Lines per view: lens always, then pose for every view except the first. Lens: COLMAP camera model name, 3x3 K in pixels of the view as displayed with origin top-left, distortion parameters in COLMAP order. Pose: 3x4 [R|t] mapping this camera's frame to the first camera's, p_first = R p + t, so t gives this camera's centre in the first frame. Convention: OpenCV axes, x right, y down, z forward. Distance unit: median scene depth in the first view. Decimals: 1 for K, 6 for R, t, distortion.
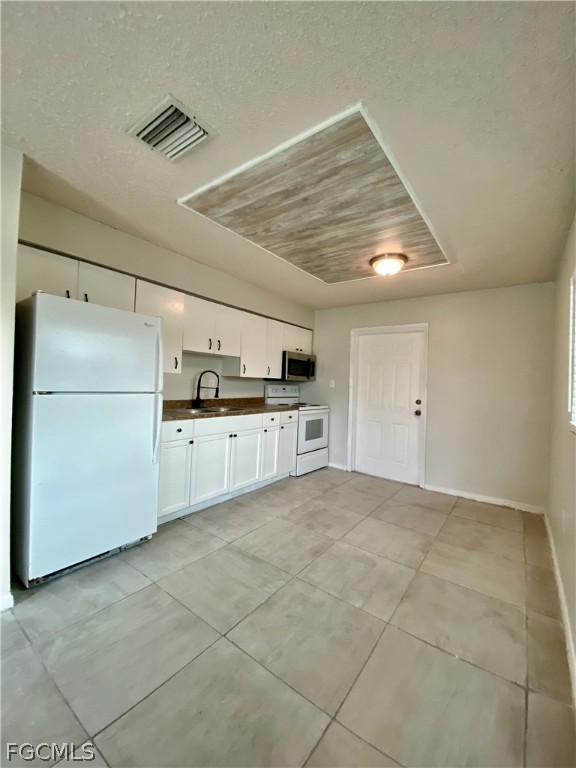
lens RADIAL K [[312.0, 0, 292.9], [0, 312.0, 376.9], [0, 0, 1]] dist [0.018395, -0.019504]
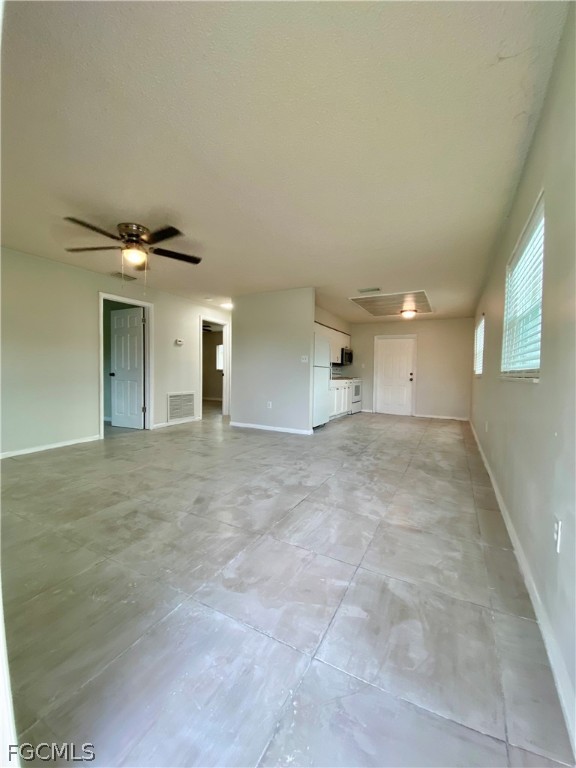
lens RADIAL K [[312.0, 0, 292.9], [0, 312.0, 376.9], [0, 0, 1]] dist [0.018395, -0.019504]
pose [[0.989031, -0.017474, 0.146671, -0.611369], [0.012980, 0.999418, 0.031537, 0.025580], [-0.147136, -0.029287, 0.988683, -0.818114]]
